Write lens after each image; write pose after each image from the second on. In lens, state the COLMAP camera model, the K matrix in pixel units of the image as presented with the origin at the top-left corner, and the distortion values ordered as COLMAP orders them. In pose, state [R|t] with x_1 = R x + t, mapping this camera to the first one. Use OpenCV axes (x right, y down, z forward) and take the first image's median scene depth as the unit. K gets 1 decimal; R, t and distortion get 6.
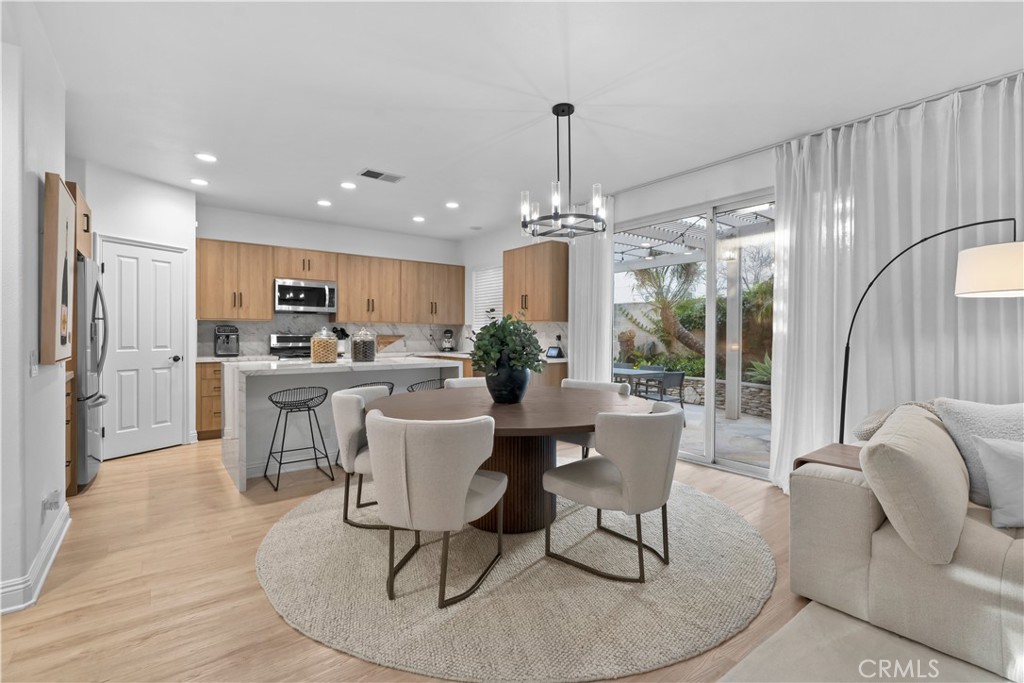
lens RADIAL K [[469.1, 0, 506.9], [0, 469.1, 334.4], [0, 0, 1]] dist [0.000128, -0.000002]
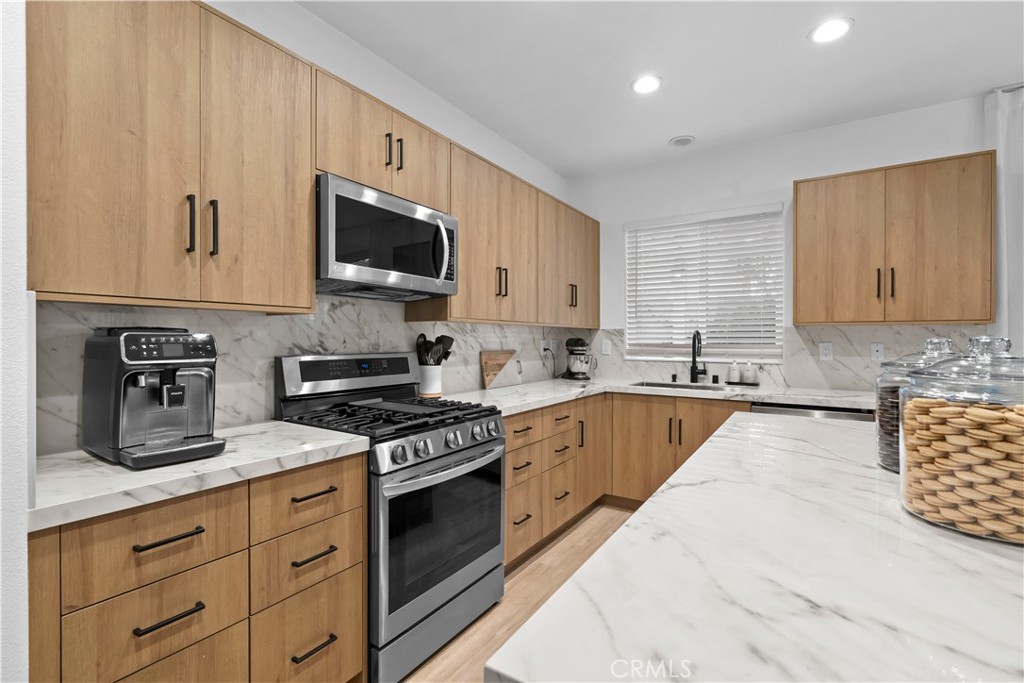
lens RADIAL K [[469.1, 0, 514.3], [0, 469.1, 345.5], [0, 0, 1]] dist [0.000128, -0.000002]
pose [[0.940343, -0.004126, 0.340204, -0.461029], [-0.001281, 0.999876, 0.015669, -0.012679], [-0.340227, -0.015170, 0.940221, 0.646123]]
